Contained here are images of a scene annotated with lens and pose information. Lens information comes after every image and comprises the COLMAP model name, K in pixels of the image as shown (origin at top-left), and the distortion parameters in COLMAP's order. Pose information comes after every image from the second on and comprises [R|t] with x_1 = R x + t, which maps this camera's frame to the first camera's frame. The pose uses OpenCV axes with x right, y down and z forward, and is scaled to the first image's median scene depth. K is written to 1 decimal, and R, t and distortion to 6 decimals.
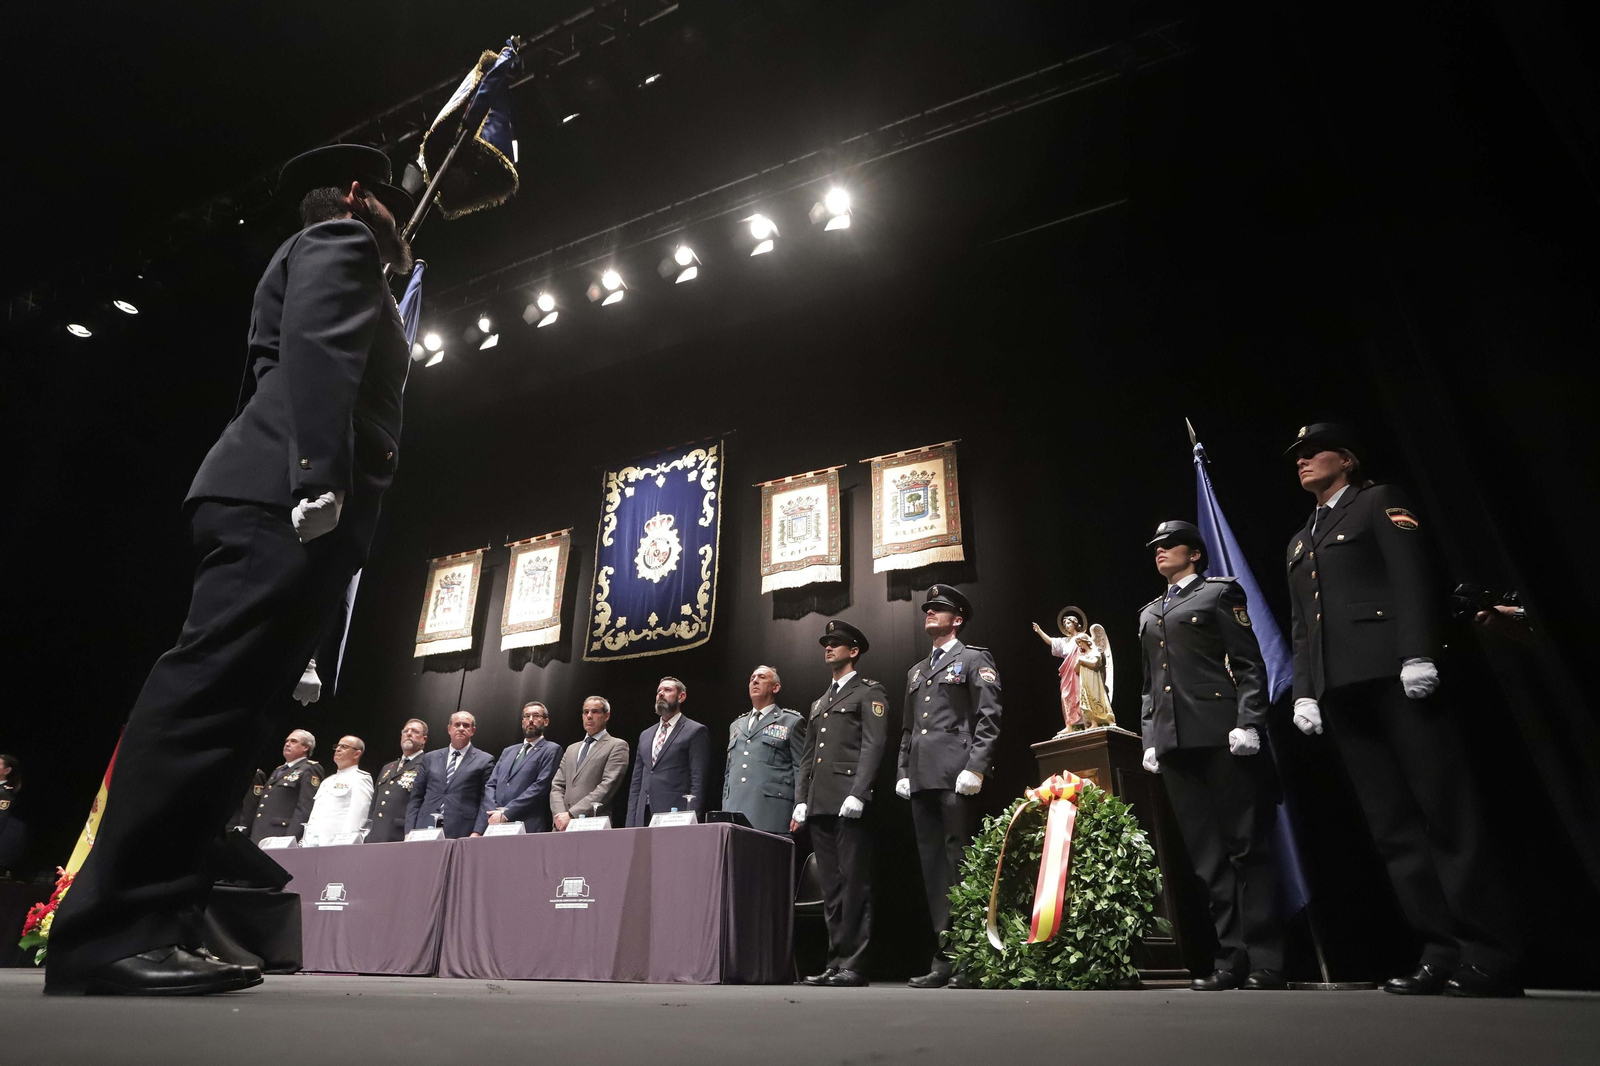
lens RADIAL K [[934.6, 0, 800.0], [0, 934.6, 533.0], [0, 0, 1]] dist [-0.033634, -0.000132]
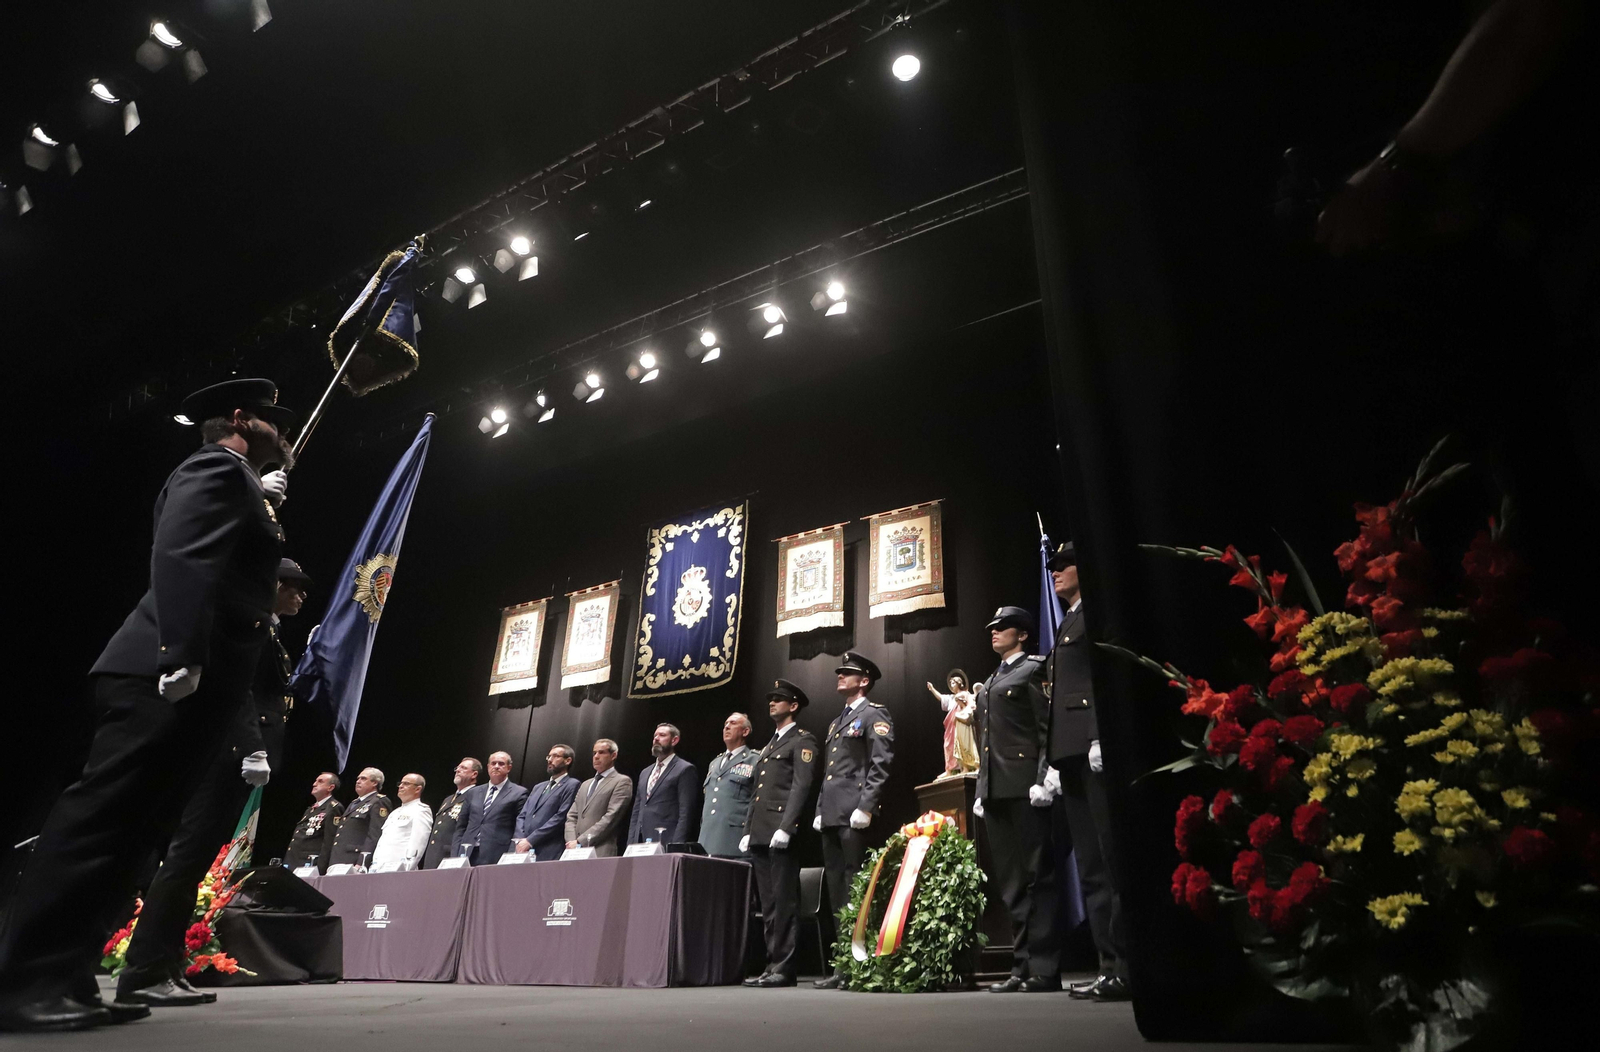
lens RADIAL K [[862.8, 0, 911.8], [0, 862.8, 558.7], [0, 0, 1]] dist [-0.047973, 0.002015]
pose [[0.999643, -0.025629, 0.007507, 0.116485], [0.025536, 0.999598, 0.012323, -0.039244], [-0.007820, -0.012127, 0.999896, -0.052593]]
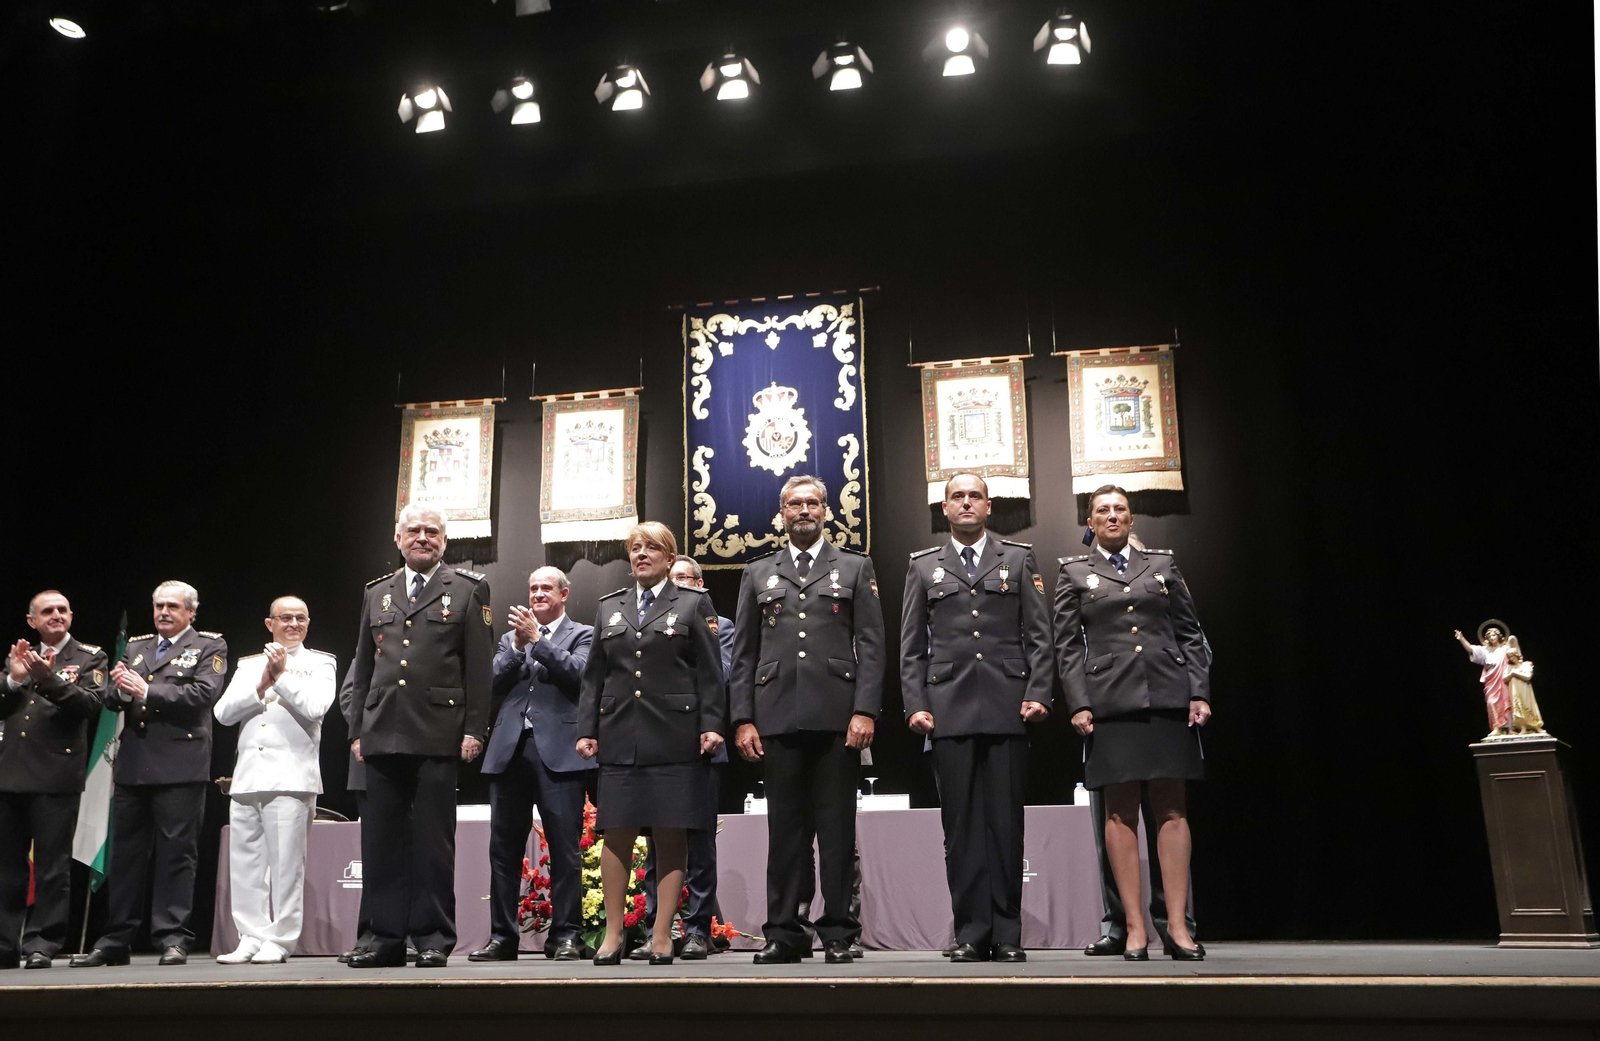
lens RADIAL K [[1436.9, 0, 800.0], [0, 1436.9, 520.5], [0, 0, 1]] dist [-0.004135, -0.000016]
pose [[0.962307, 0.048830, 0.267546, -0.488801], [-0.096101, 0.981339, 0.166551, -0.122064], [-0.254421, -0.185985, 0.949041, -0.193324]]
